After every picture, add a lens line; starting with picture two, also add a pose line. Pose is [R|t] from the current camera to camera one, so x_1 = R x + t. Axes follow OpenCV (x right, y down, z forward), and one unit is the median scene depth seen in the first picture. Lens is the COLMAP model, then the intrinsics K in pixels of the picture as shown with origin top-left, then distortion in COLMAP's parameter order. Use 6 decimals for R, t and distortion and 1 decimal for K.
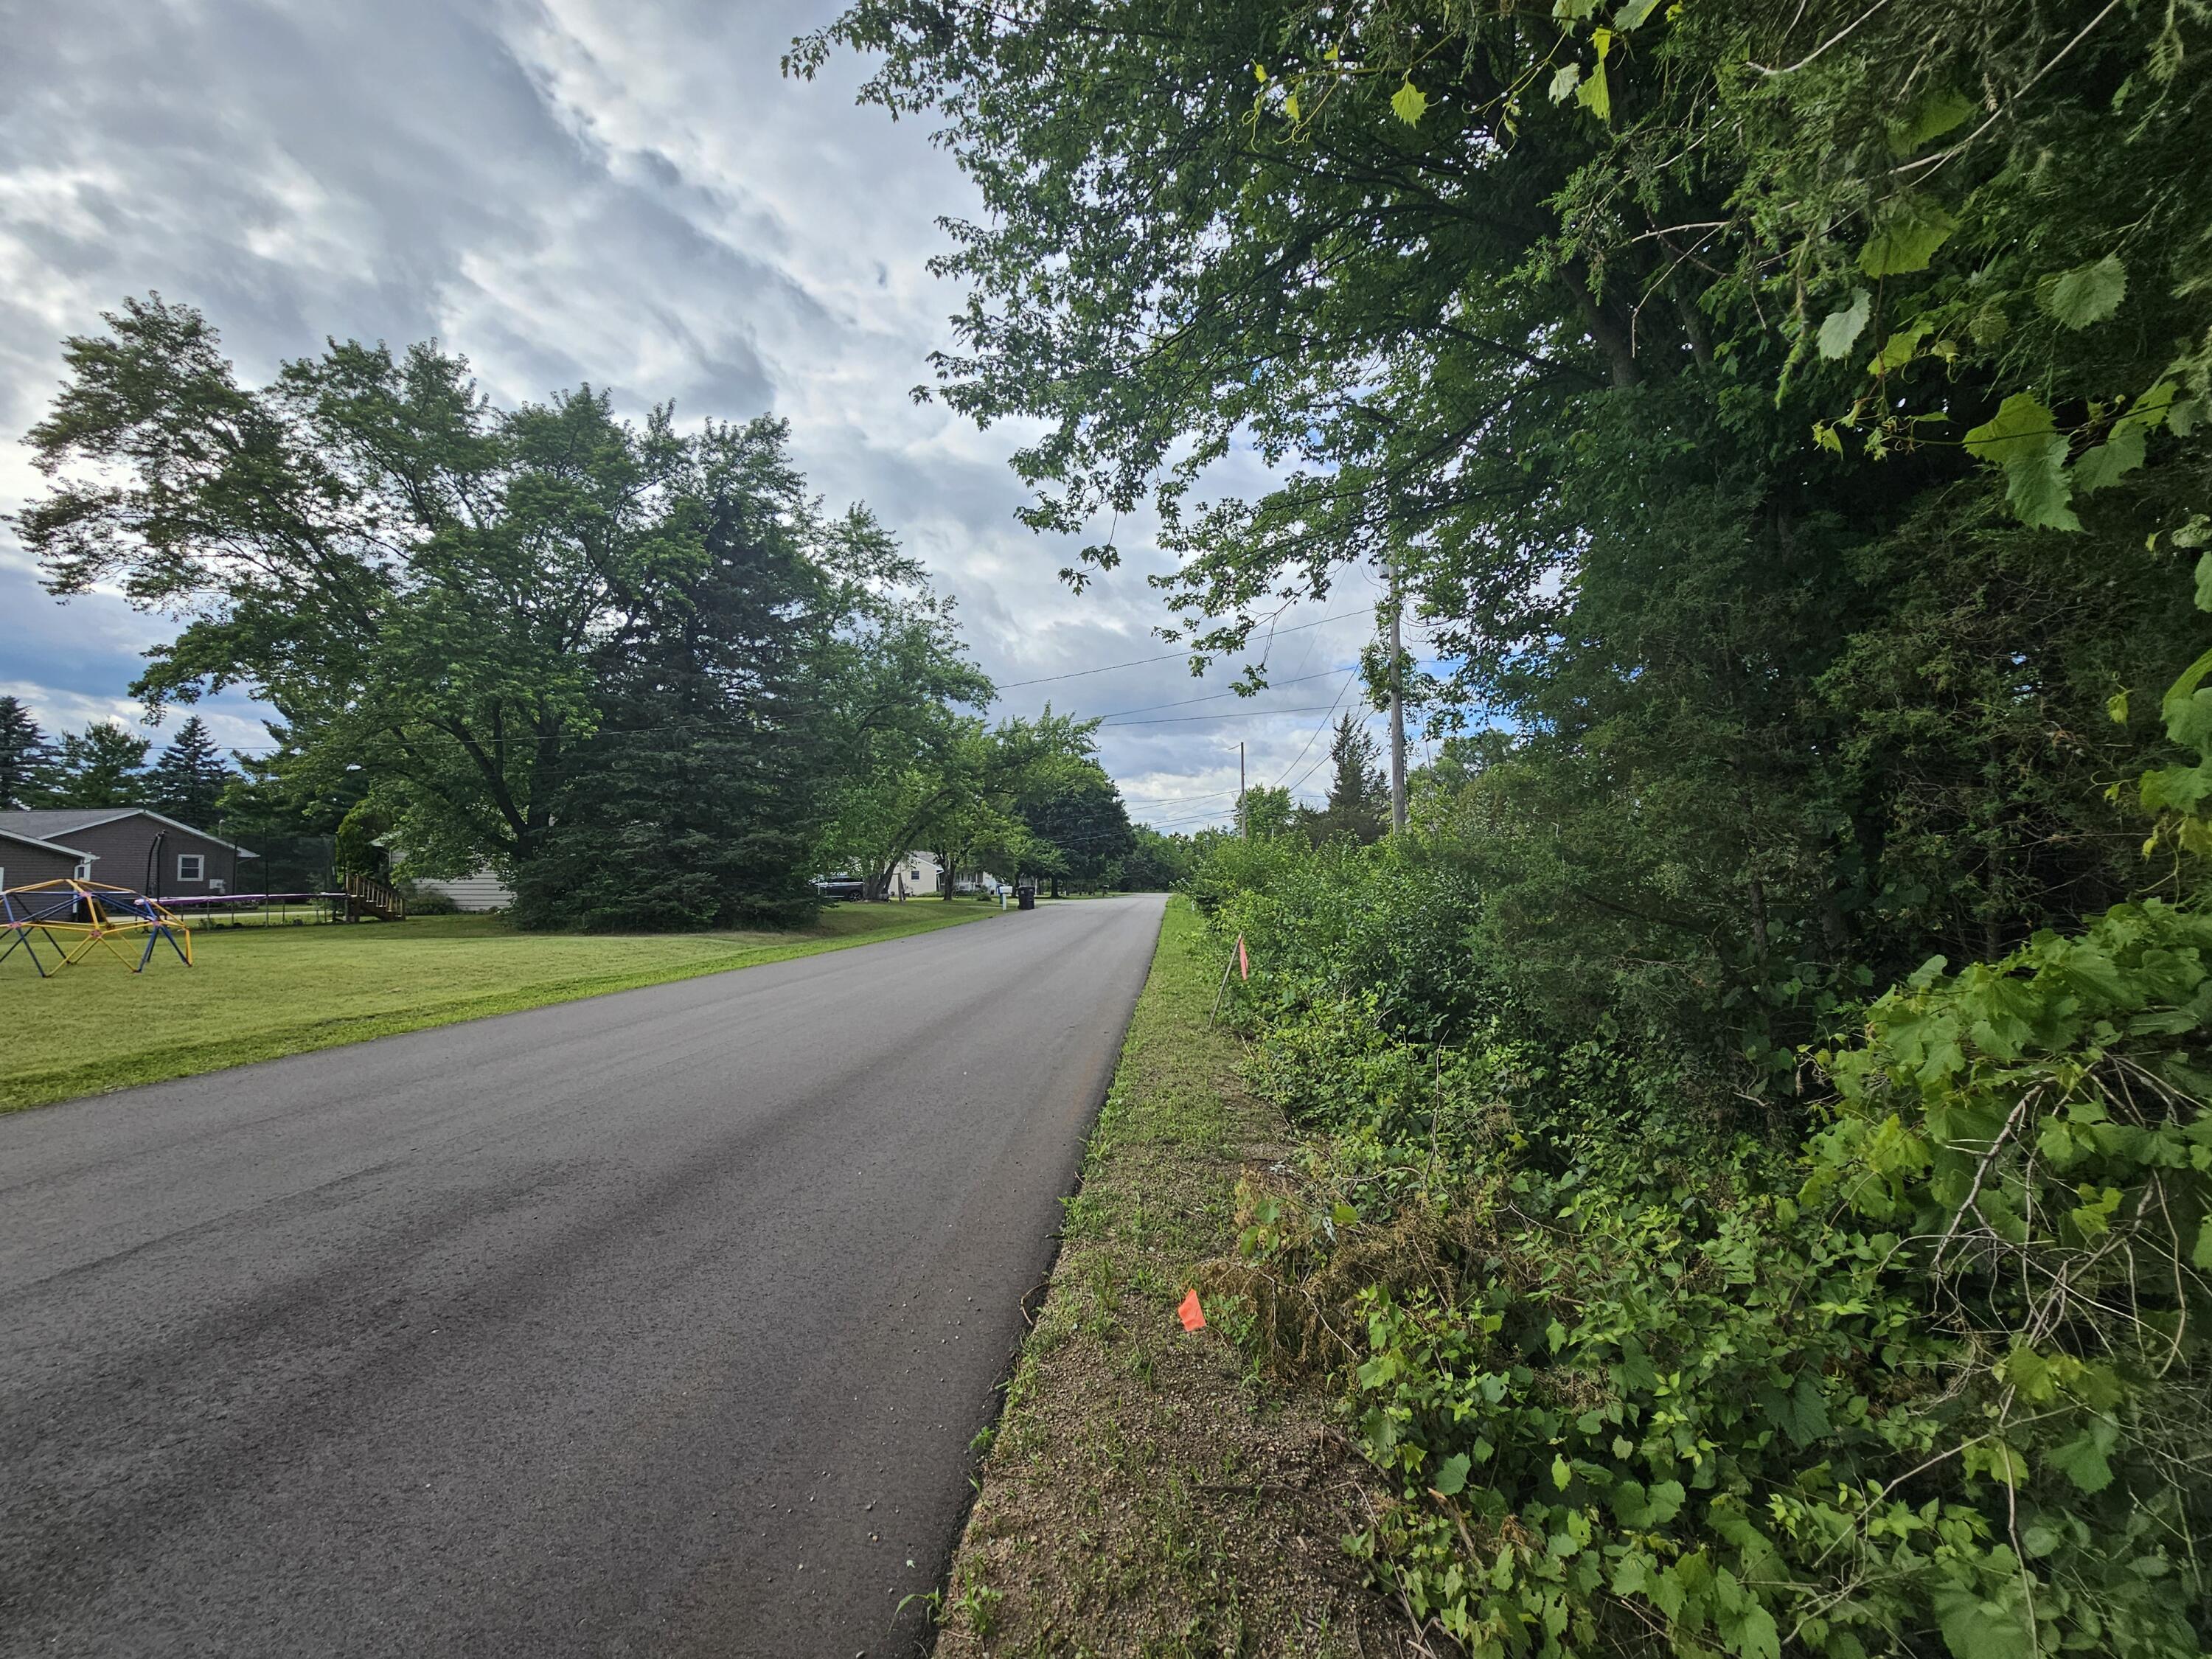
lens RADIAL K [[897.8, 0, 1113.0], [0, 897.8, 824.4], [0, 0, 1]] dist [-0.003333, 0.000869]
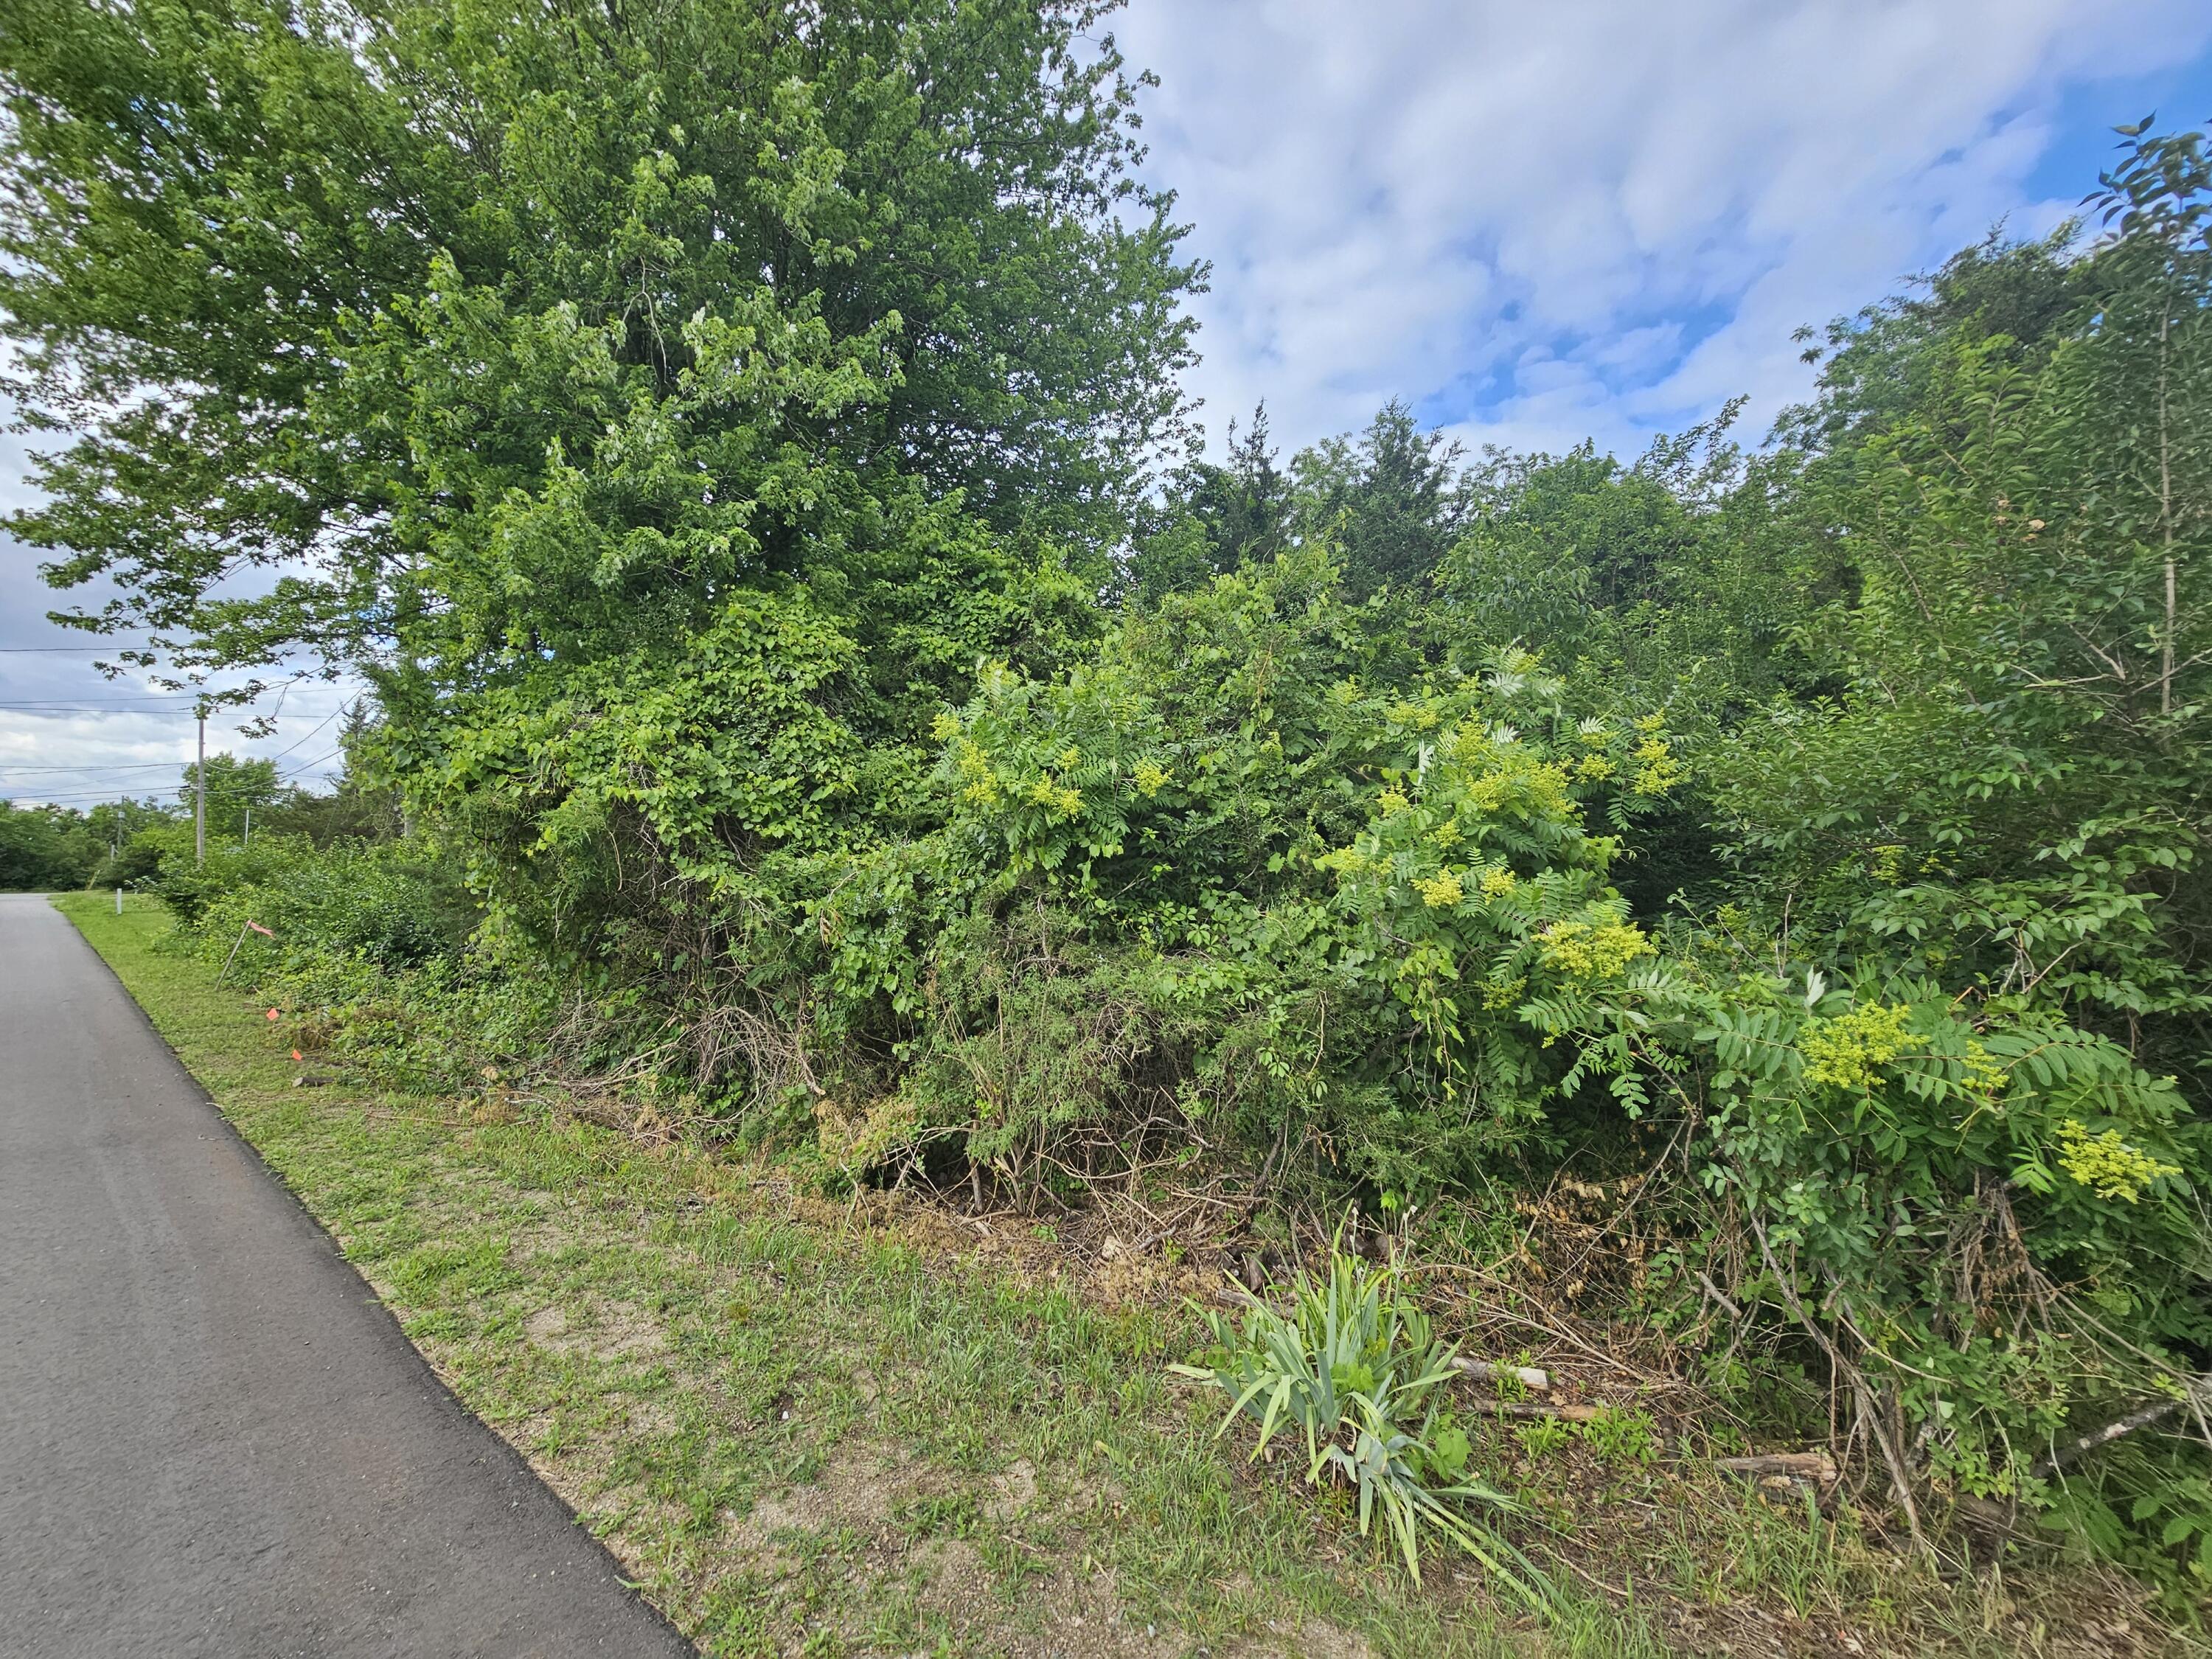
lens RADIAL K [[897.8, 0, 1113.0], [0, 897.8, 824.4], [0, 0, 1]] dist [-0.003333, 0.000869]
pose [[0.581038, 0.023365, 0.813541, -0.052085], [-0.036927, 0.999315, -0.002326, -0.015538], [-0.813039, -0.028690, 0.581503, -0.224719]]
